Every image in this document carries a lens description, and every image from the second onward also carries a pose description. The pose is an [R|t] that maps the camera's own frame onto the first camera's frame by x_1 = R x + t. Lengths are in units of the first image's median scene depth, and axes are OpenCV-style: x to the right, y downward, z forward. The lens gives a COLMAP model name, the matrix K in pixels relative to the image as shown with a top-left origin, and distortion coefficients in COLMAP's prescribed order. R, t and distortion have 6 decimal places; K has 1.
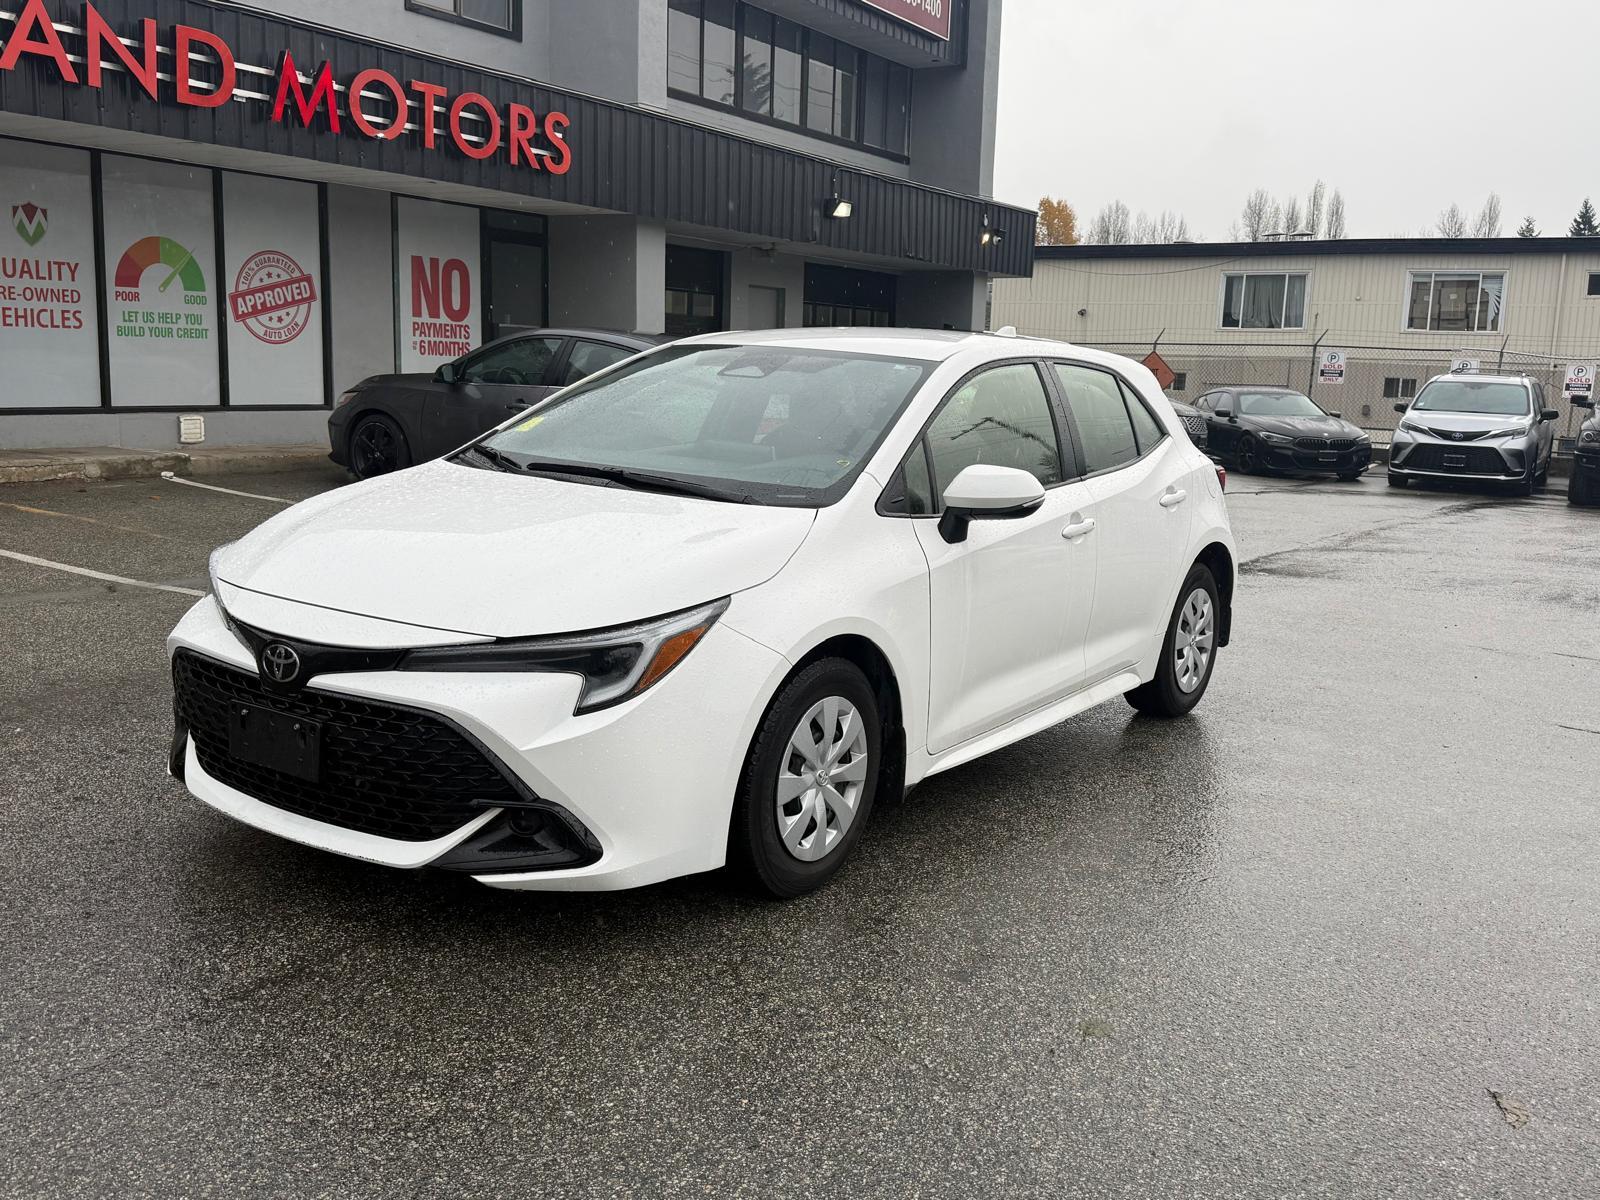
lens RADIAL K [[1446.5, 0, 800.0], [0, 1446.5, 600.0], [0, 0, 1]] dist [0.102593, -0.219039]
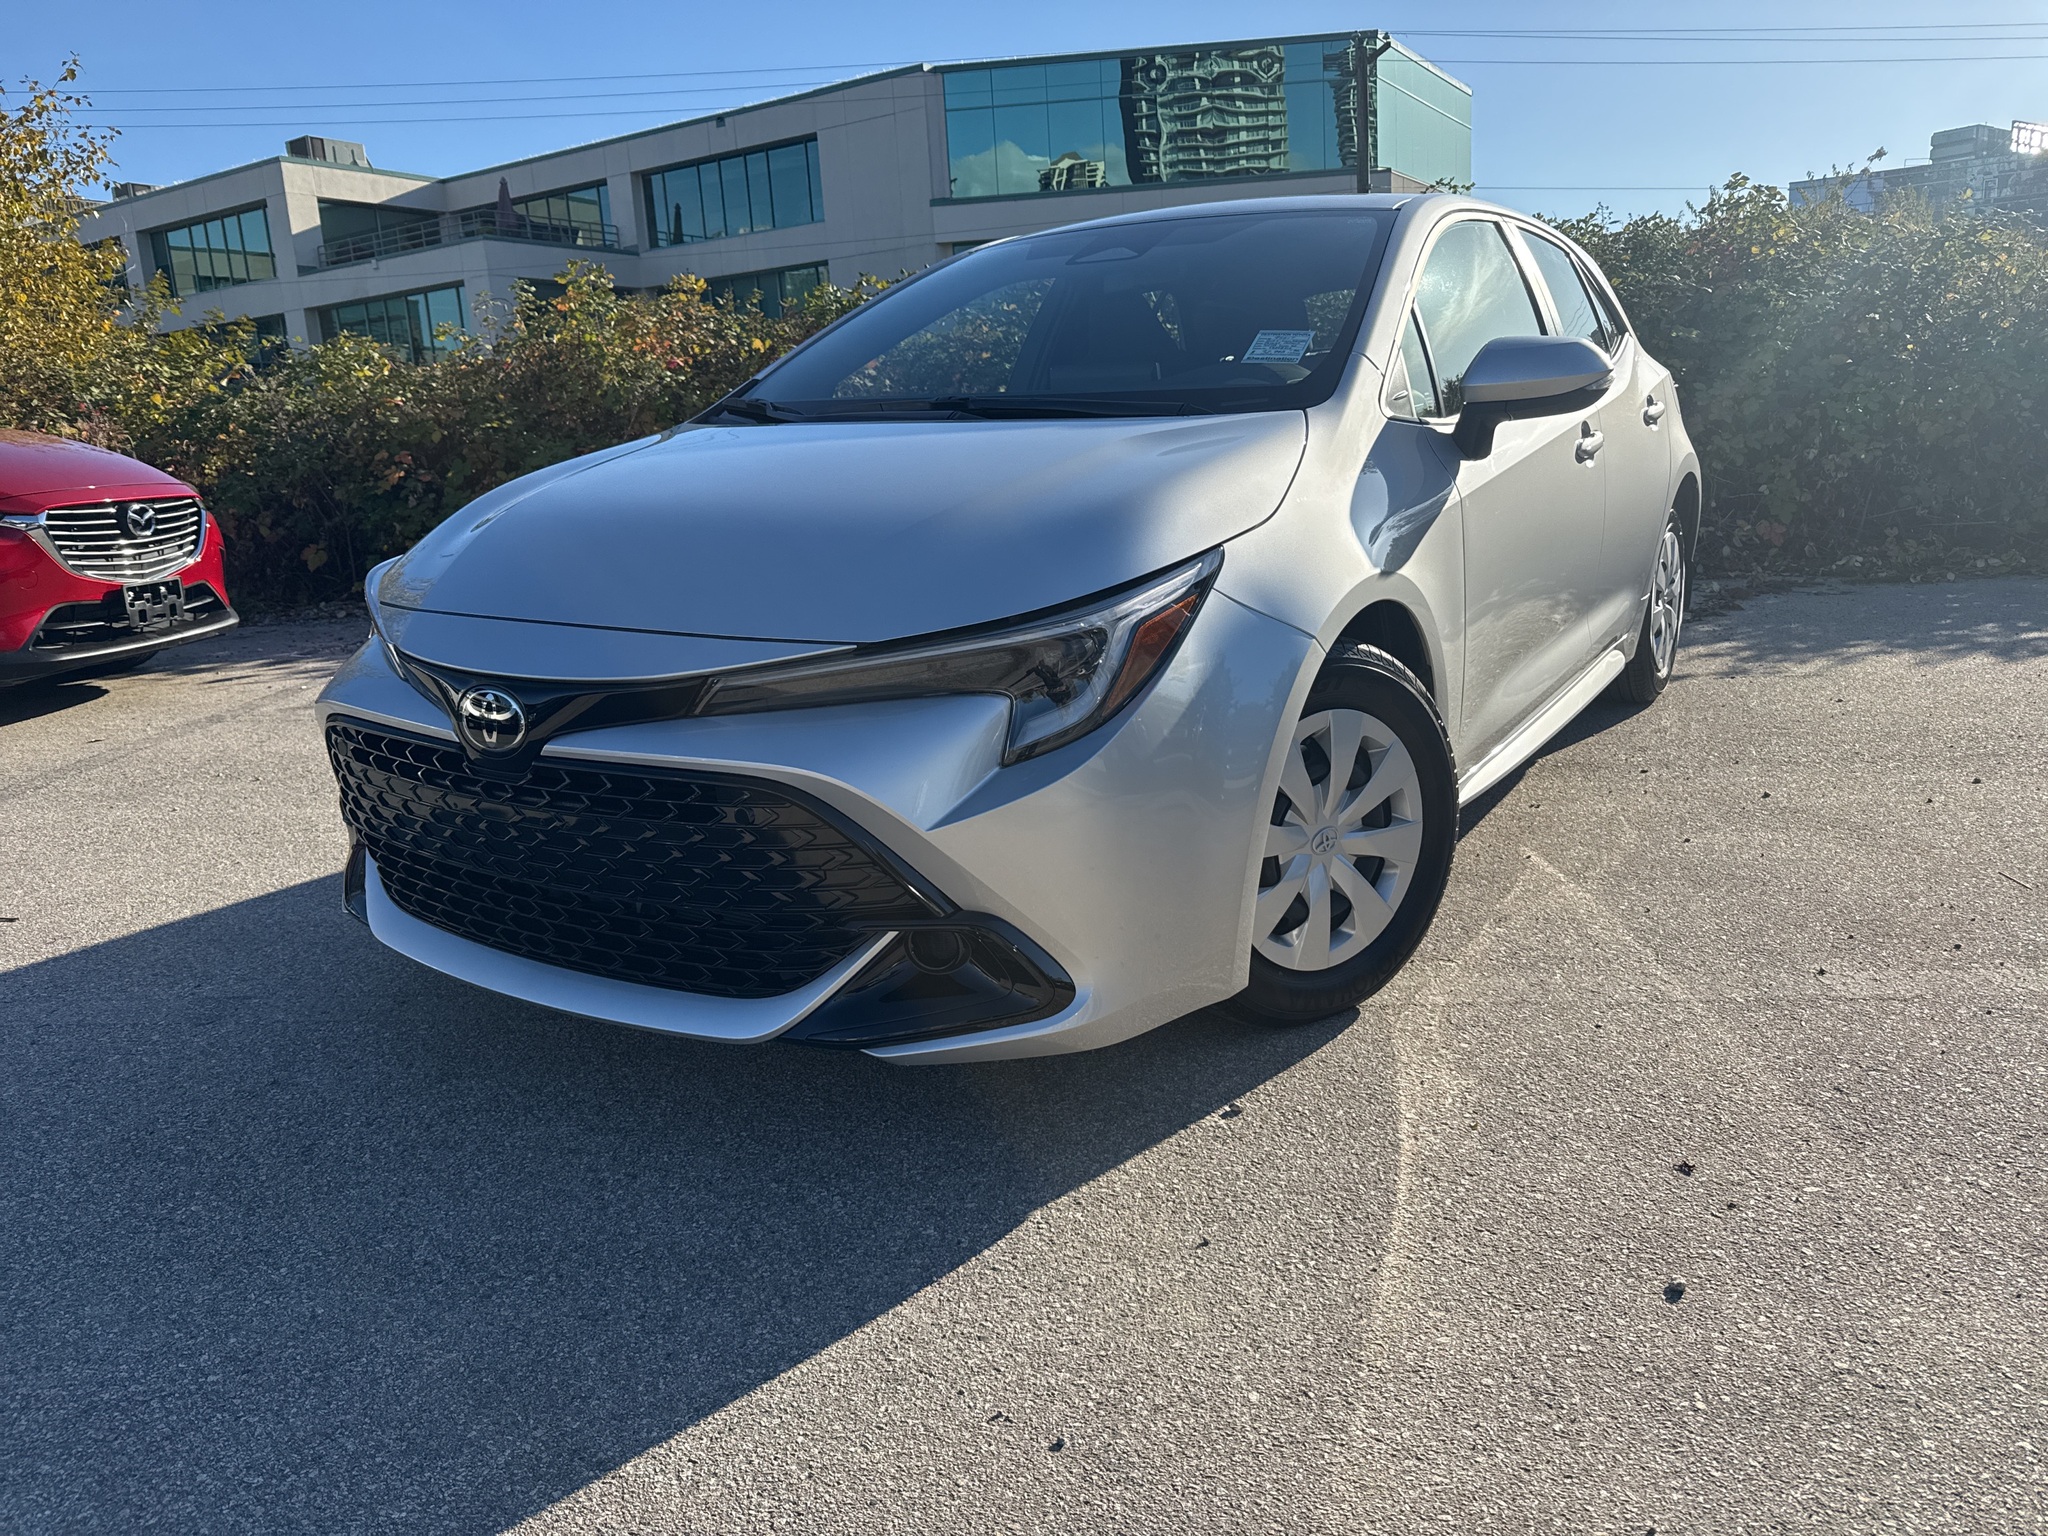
lens RADIAL K [[1908.7, 0, 1024.0], [0, 1908.7, 768.0], [0, 0, 1]] dist [0.000709, -0.080981]
pose [[0.995670, -0.081050, -0.045529, -0.016603], [0.084400, 0.993433, 0.077246, 0.003351], [0.038969, -0.080754, 0.995972, 0.036050]]
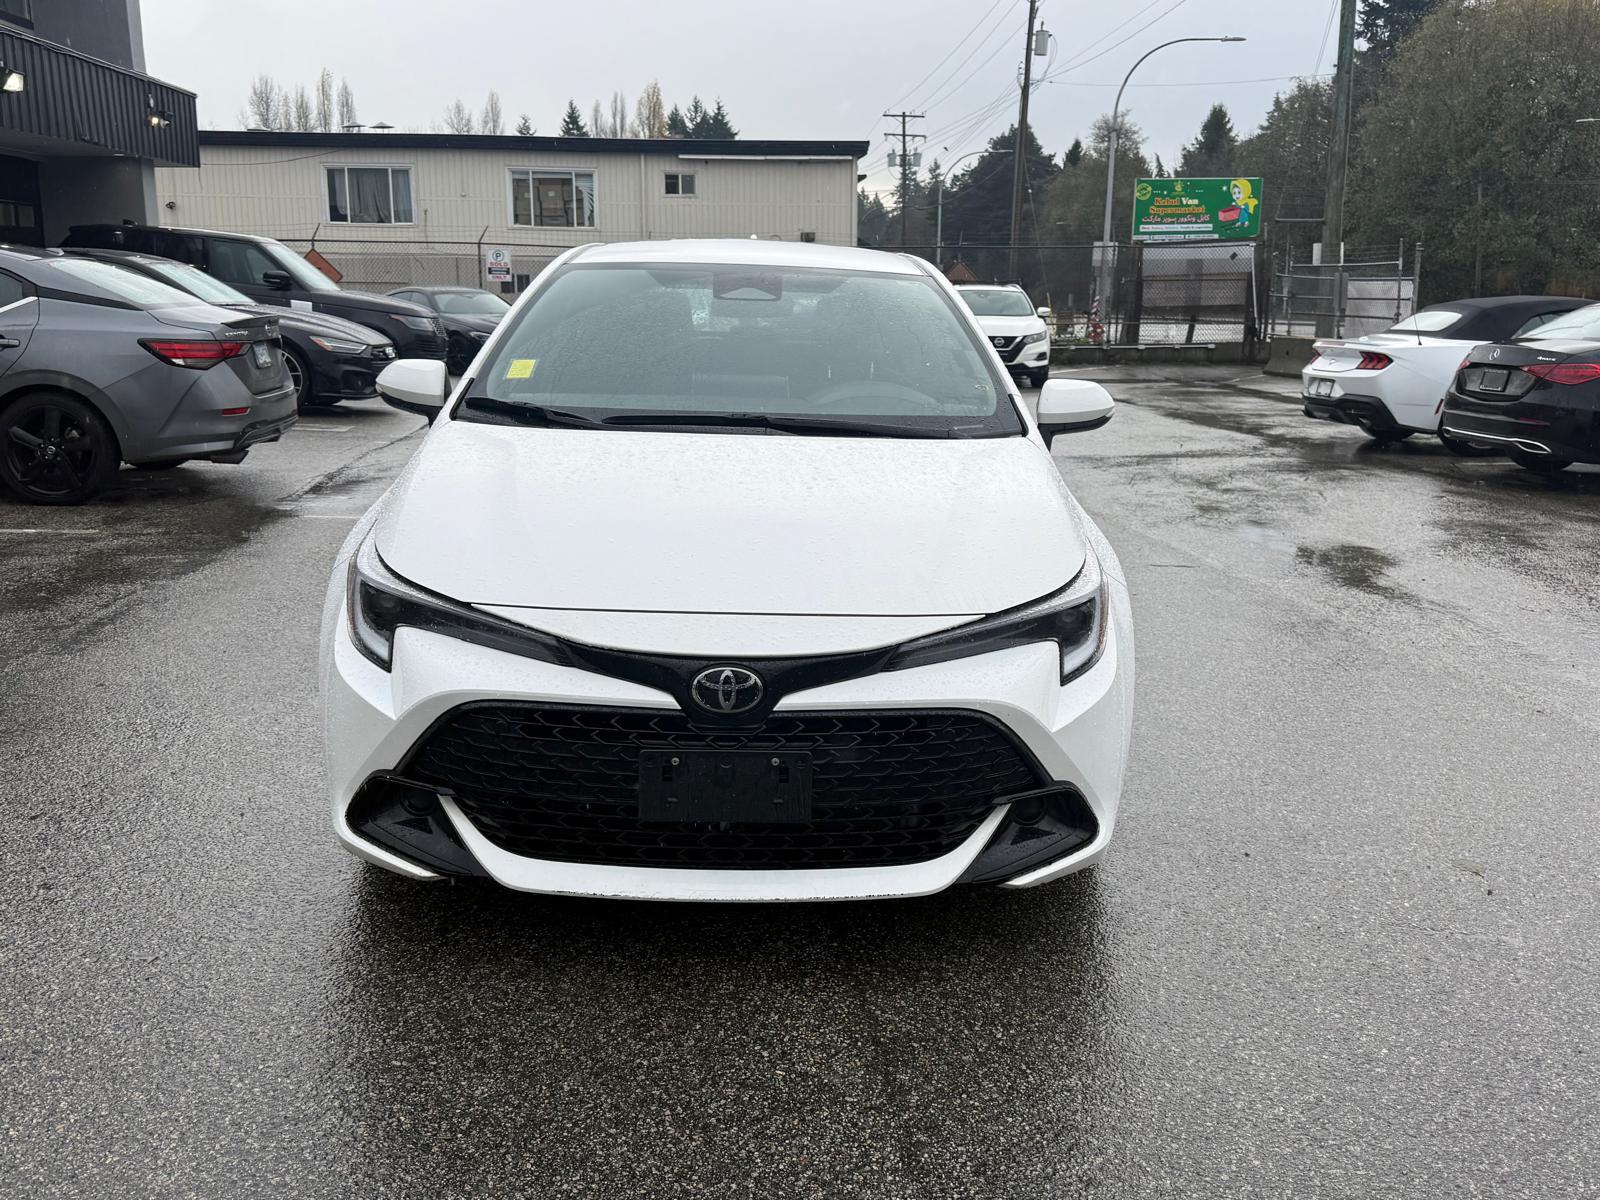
lens RADIAL K [[1491.2, 0, 800.0], [0, 1491.2, 600.0], [0, 0, 1]] dist [0.000709, -0.080981]
pose [[0.797663, -0.144973, 0.585420, -0.121799], [0.106277, 0.989277, 0.100177, -0.012424], [-0.593665, -0.017691, 0.804517, 0.051411]]
